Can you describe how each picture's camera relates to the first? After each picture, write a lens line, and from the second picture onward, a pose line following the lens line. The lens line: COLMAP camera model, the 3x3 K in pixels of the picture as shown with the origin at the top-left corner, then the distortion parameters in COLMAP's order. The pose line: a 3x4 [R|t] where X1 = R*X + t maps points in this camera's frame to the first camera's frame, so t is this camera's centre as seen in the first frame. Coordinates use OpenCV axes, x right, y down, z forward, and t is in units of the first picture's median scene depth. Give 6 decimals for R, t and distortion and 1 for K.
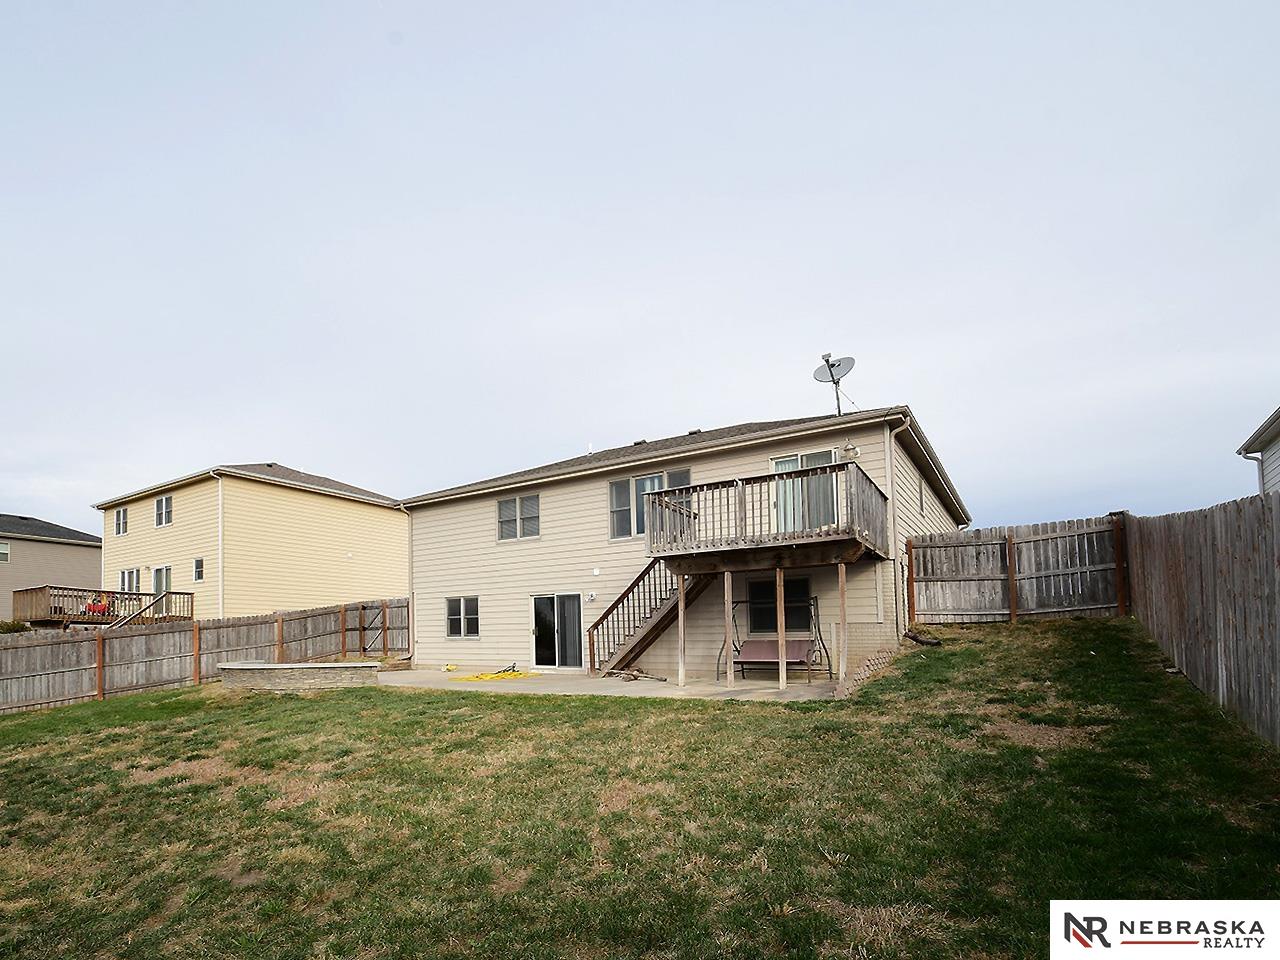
lens RADIAL K [[647.4, 0, 640.0], [0, 647.4, 480.0], [0, 0, 1]] dist [0.020023, -0.000126]
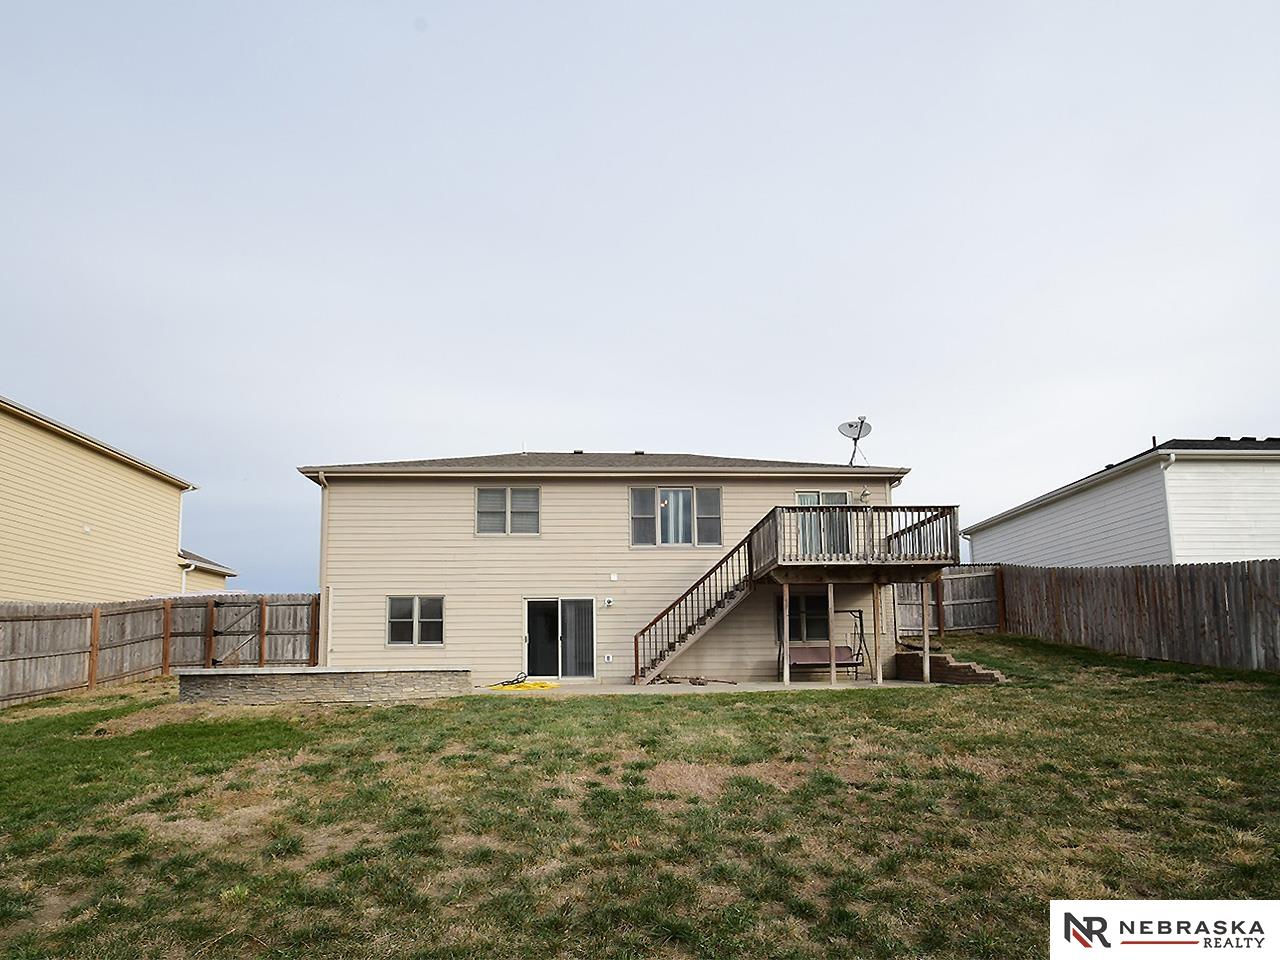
lens RADIAL K [[625.8, 0, 640.0], [0, 625.8, 480.0], [0, 0, 1]] dist [0.022246, -0.019978]
pose [[0.809587, 0.167966, 0.562456, -0.571435], [-0.135145, 0.985781, -0.099859, 0.083655], [-0.571231, 0.004831, 0.820775, 0.197890]]
